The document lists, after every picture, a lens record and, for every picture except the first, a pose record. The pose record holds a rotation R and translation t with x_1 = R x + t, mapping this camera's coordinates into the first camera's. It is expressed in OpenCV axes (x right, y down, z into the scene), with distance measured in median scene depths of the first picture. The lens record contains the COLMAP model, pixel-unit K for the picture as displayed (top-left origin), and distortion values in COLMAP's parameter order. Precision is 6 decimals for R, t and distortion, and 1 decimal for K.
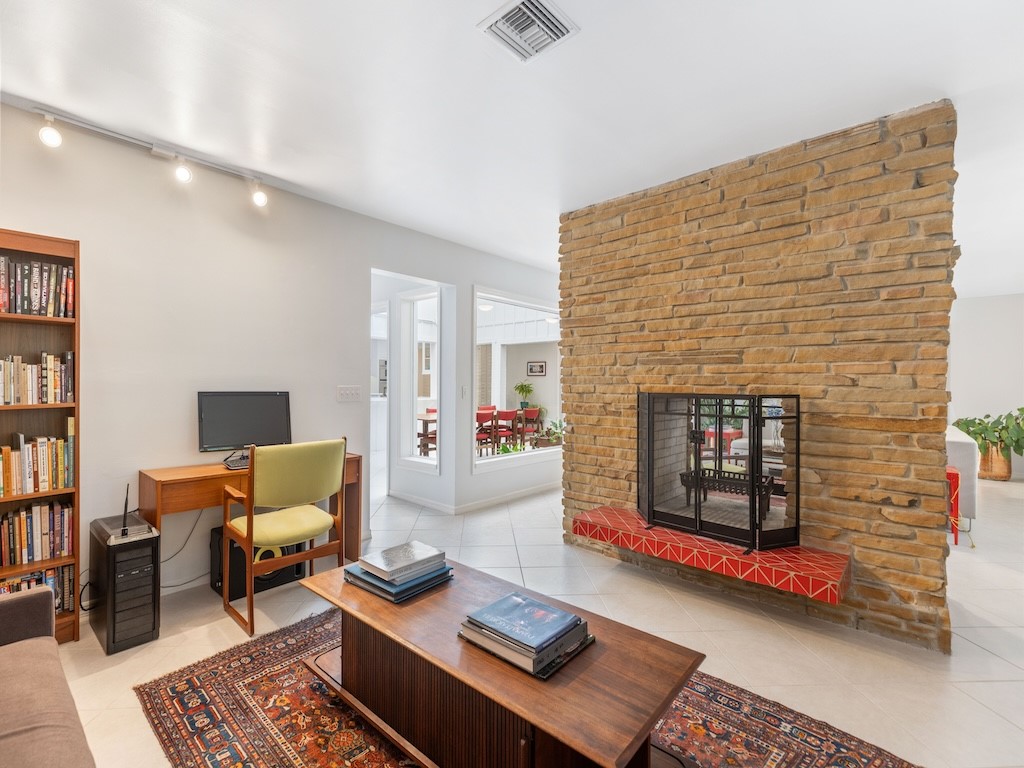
lens RADIAL K [[468.3, 0, 512.0], [0, 468.3, 384.0], [0, 0, 1]] dist [0.001399, 0.000310]
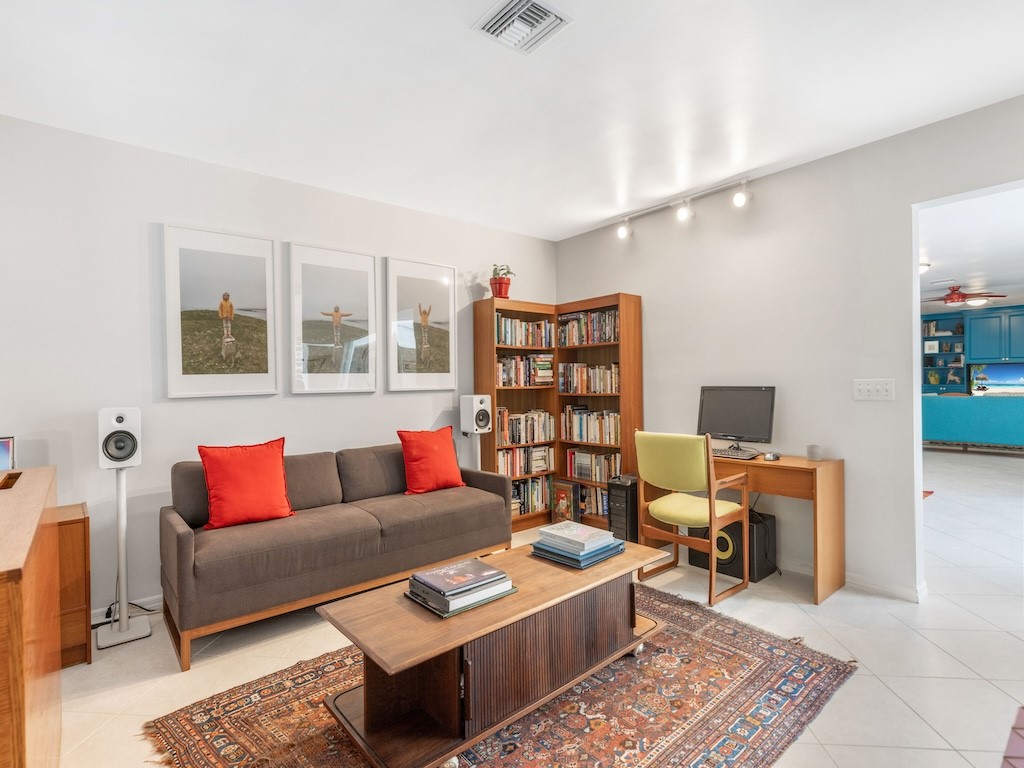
lens RADIAL K [[501.6, 0, 490.4], [0, 501.6, 380.5], [0, 0, 1]] dist [-0.001948, -0.000180]
pose [[-0.166089, -0.004032, -0.986103, 0.749681], [0.017548, 0.999821, -0.007044, 0.000740], [0.985955, -0.018474, -0.165989, 0.744024]]
